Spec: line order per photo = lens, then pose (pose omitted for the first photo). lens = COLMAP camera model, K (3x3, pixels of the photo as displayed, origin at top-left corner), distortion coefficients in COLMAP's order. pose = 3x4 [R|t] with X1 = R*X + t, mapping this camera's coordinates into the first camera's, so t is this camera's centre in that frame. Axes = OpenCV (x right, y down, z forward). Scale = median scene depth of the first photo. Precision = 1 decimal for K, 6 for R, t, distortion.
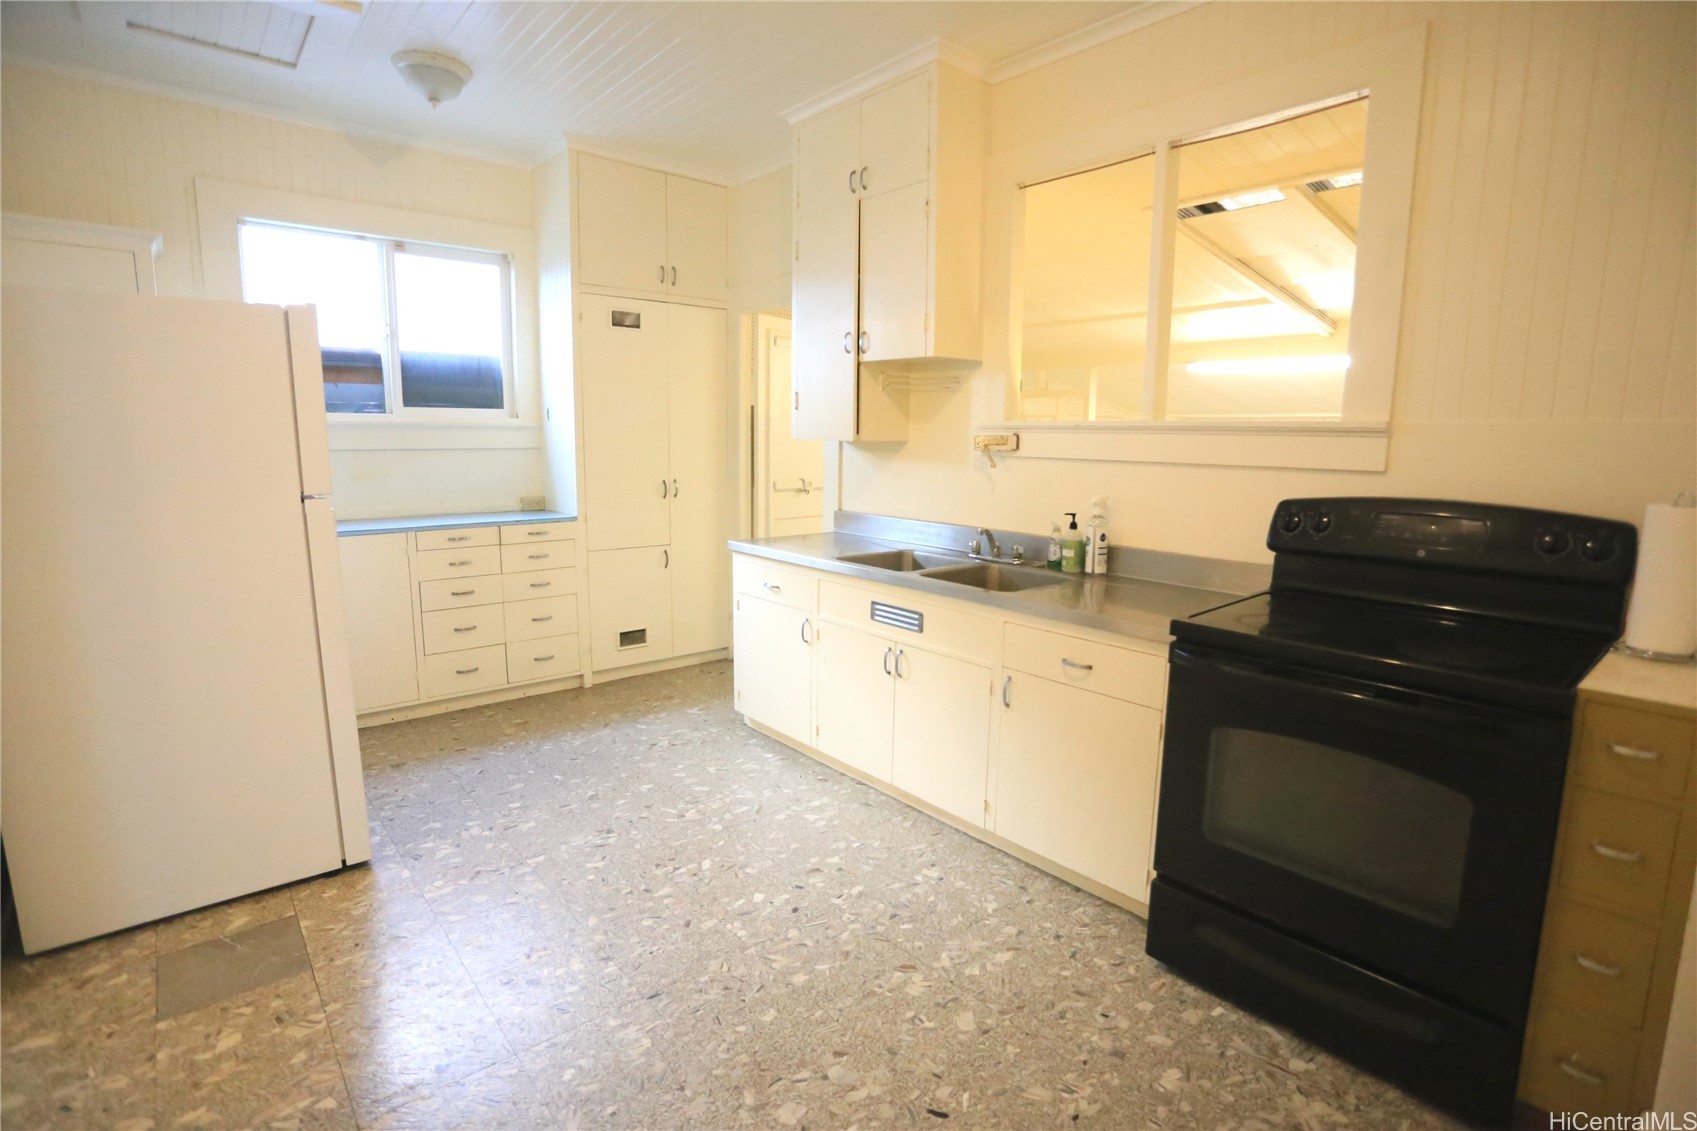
lens RADIAL K [[823.0, 0, 852.0], [0, 823.0, 565.7], [0, 0, 1]] dist [-0.032673, 0.001751]
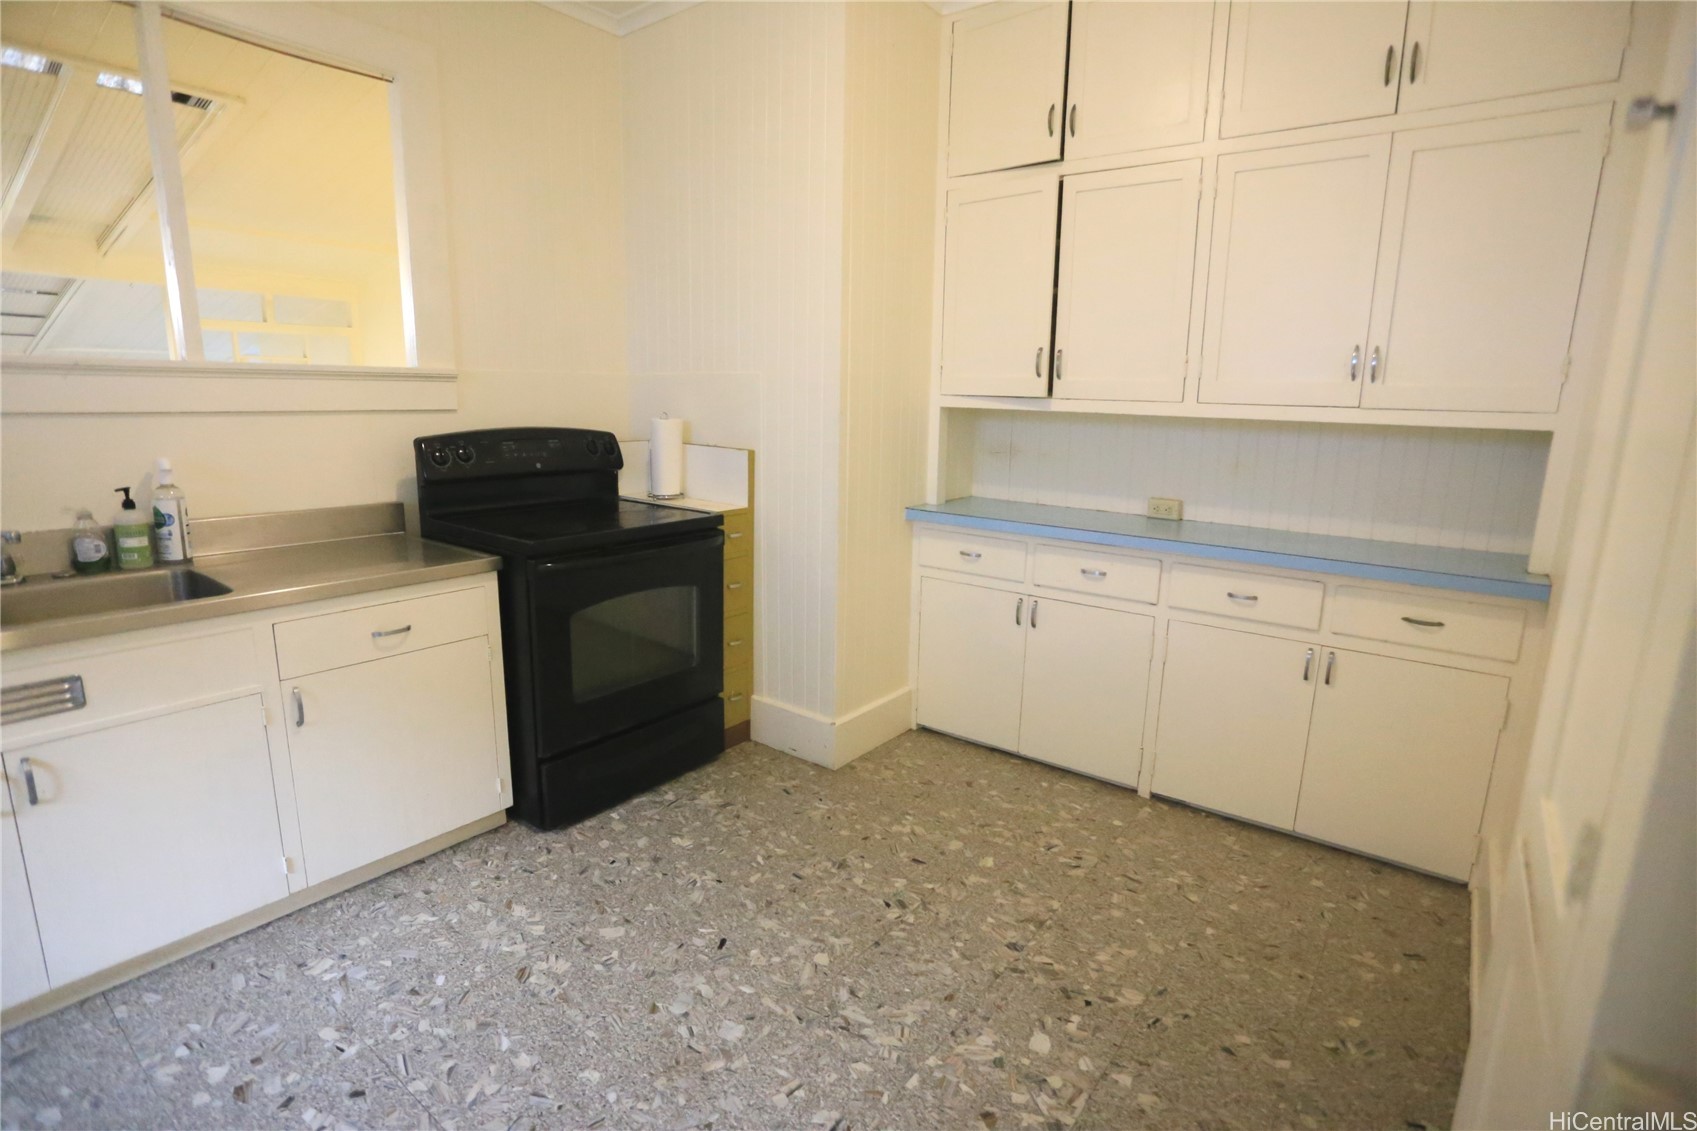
lens RADIAL K [[823.0, 0, 851.8], [0, 823.0, 564.9], [0, 0, 1]] dist [-0.032673, 0.001751]
pose [[-0.206151, -0.210700, 0.955567, -0.760847], [0.134148, 0.961237, 0.240891, -0.113474], [-0.969281, 0.177847, -0.169895, 0.699885]]
